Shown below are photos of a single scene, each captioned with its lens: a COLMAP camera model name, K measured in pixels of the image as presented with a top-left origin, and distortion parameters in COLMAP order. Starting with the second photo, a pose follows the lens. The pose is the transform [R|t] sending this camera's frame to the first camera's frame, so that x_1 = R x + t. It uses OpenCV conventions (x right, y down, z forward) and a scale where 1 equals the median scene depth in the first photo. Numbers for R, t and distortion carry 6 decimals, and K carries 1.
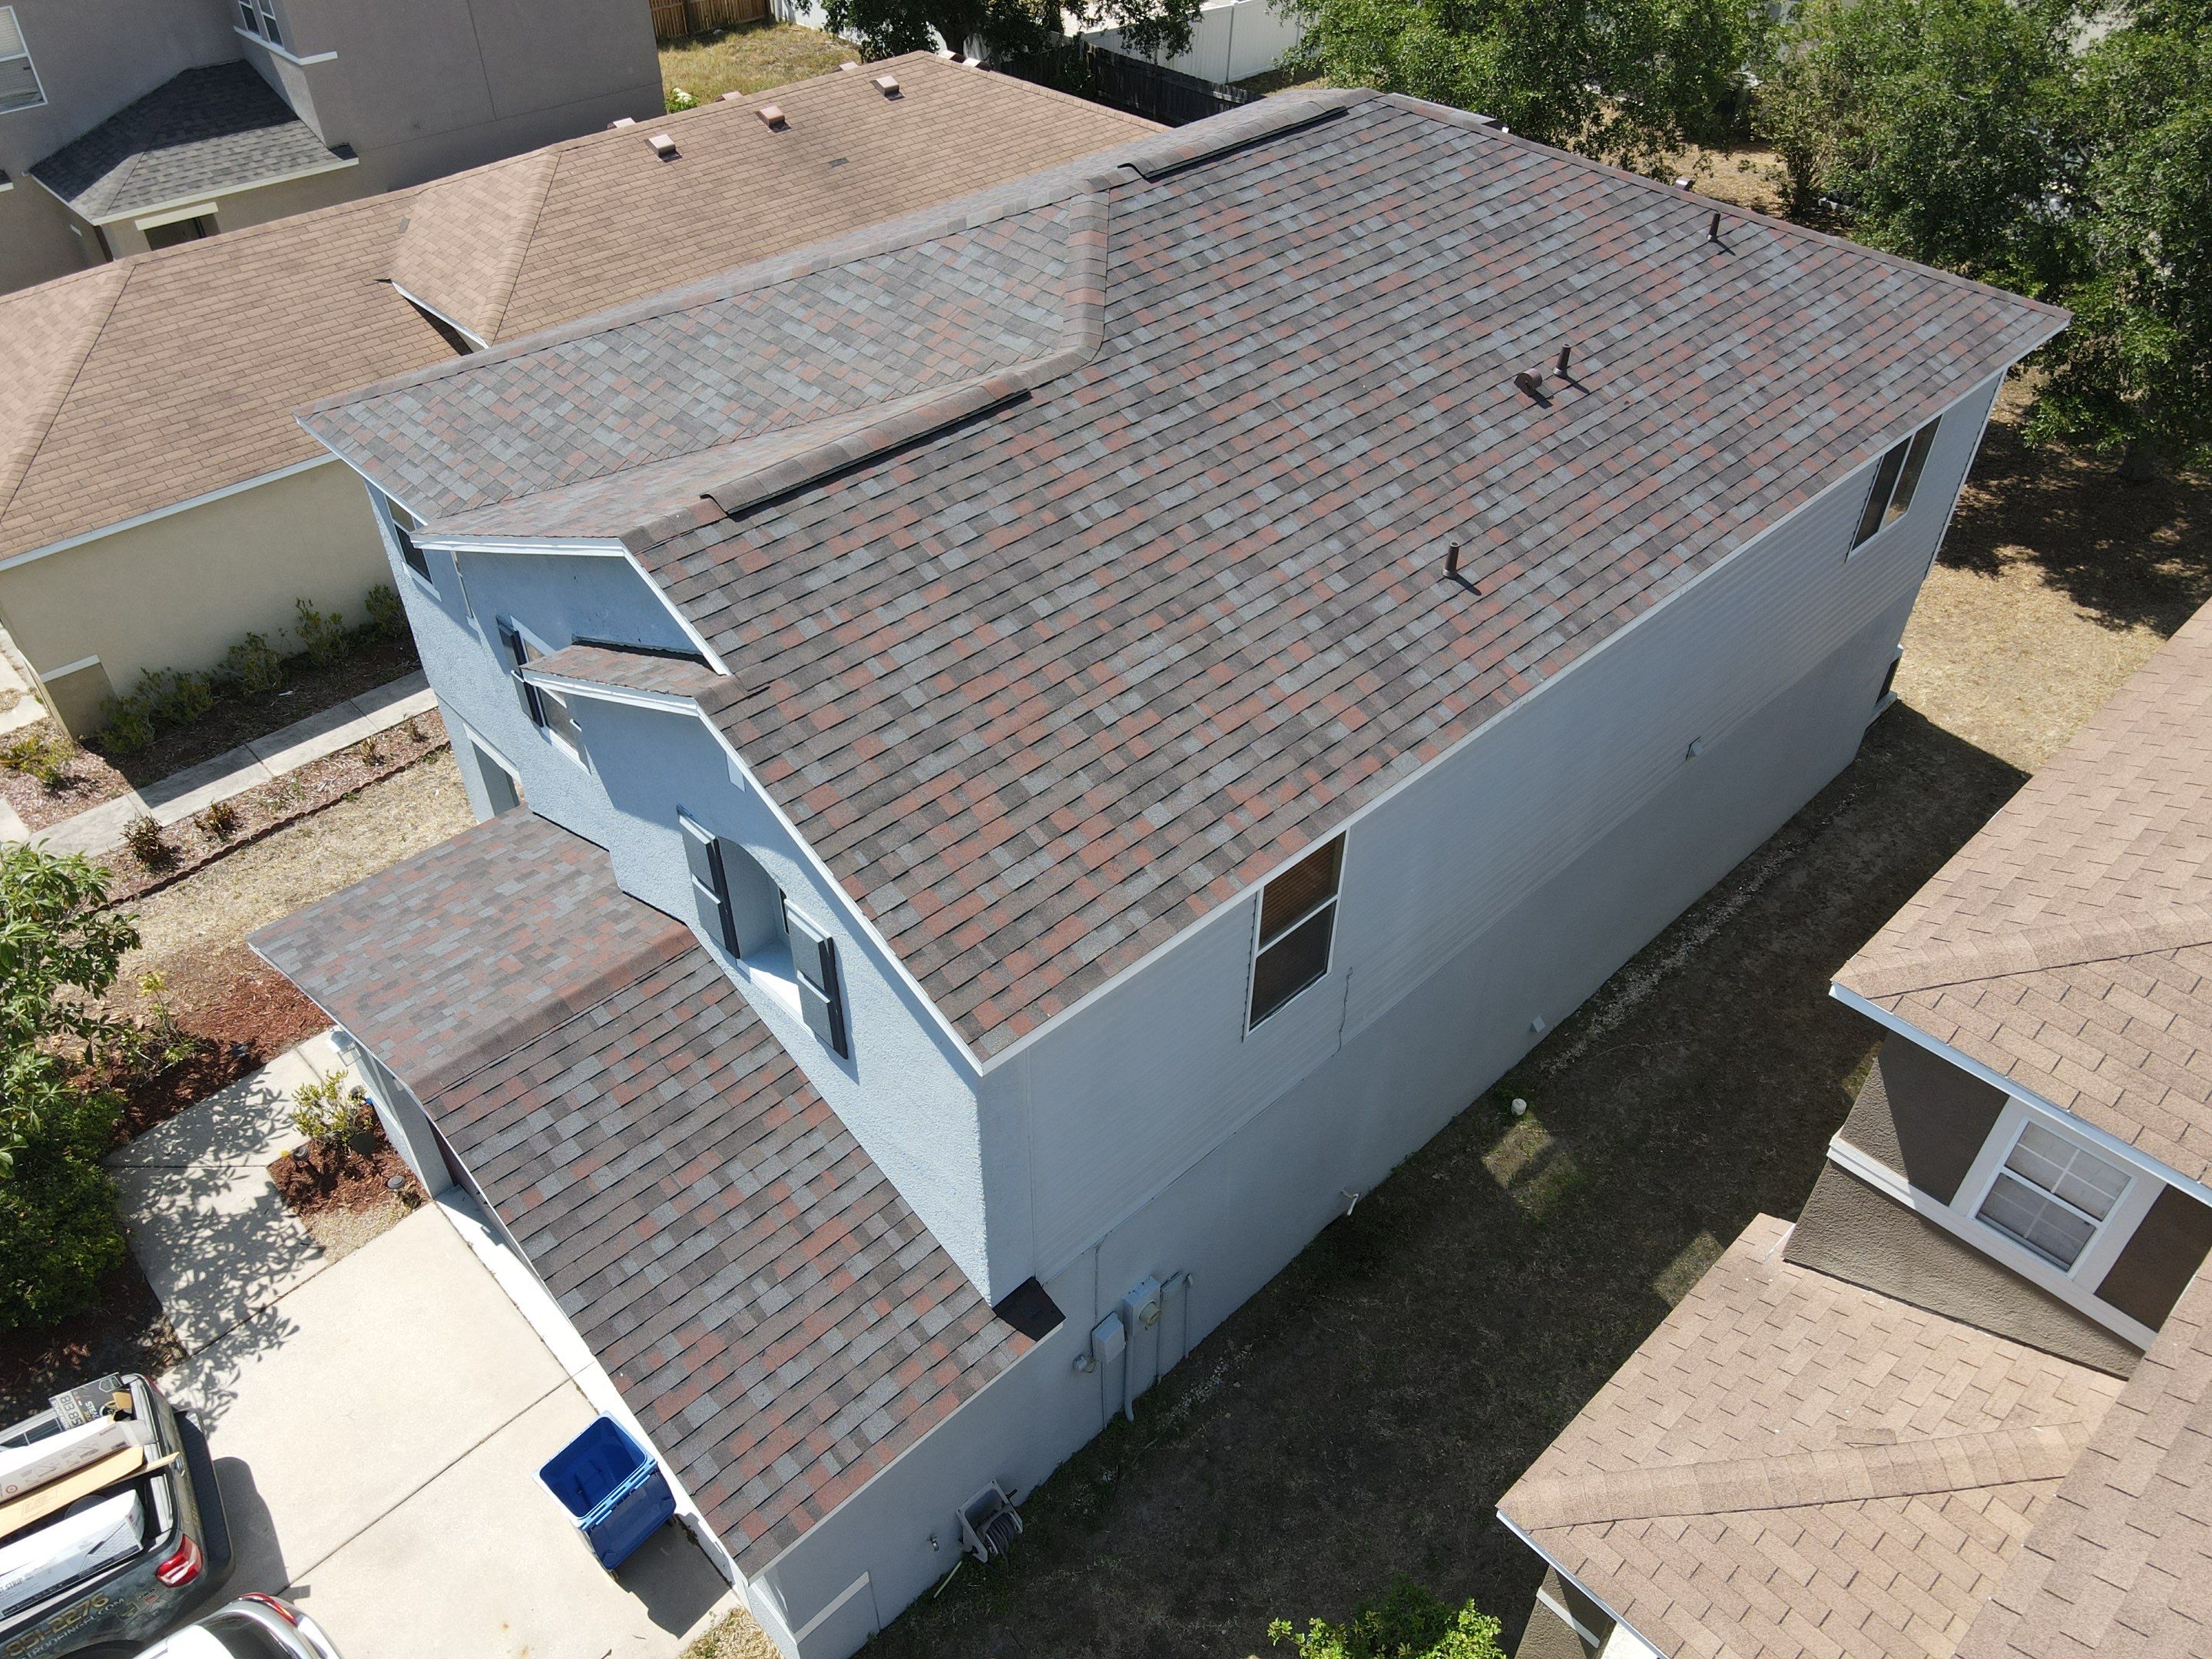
lens RADIAL K [[1625.8, 0, 1086.9], [0, 1625.8, 812.2], [0, 0, 1]] dist [-0.004123, 0.032889]
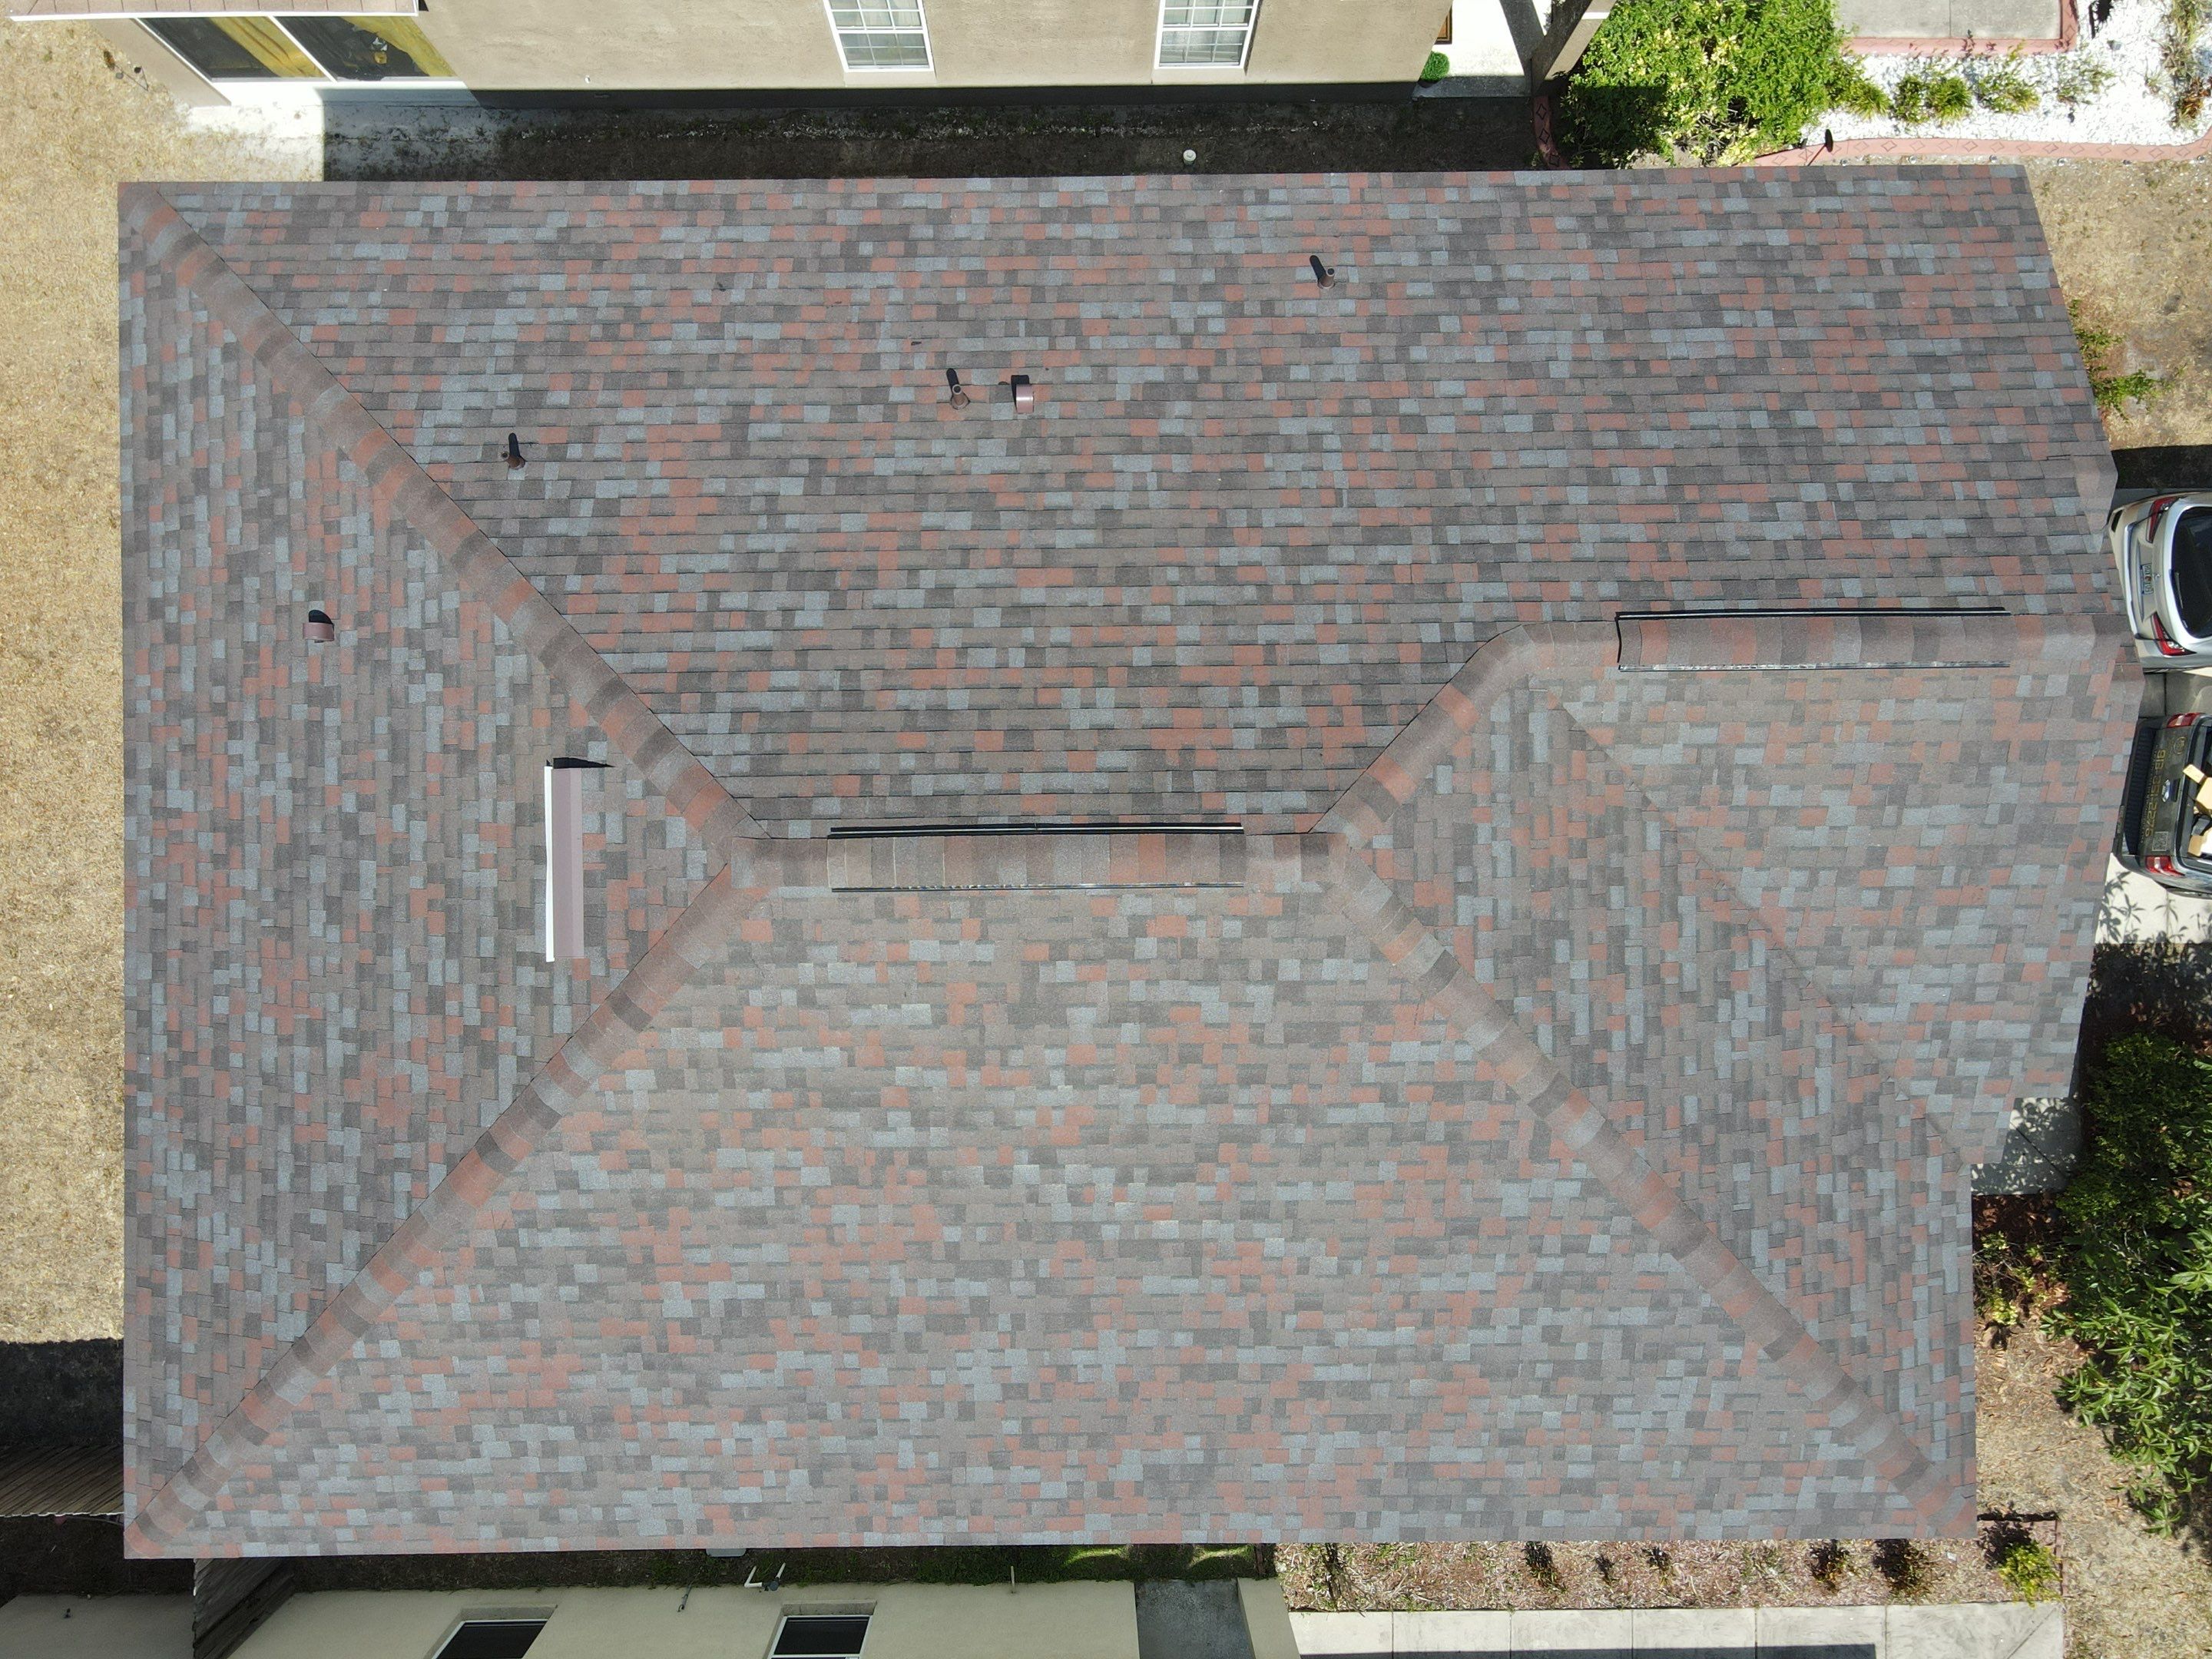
lens RADIAL K [[1626.1, 0, 1073.9], [0, 1626.1, 822.5], [0, 0, 1]] dist [0.006285, 0.012486]
pose [[-0.734534, -0.678483, 0.010990, 0.088873], [0.440770, -0.464743, 0.767943, -1.009870], [-0.515929, 0.568924, 0.640424, 0.555730]]
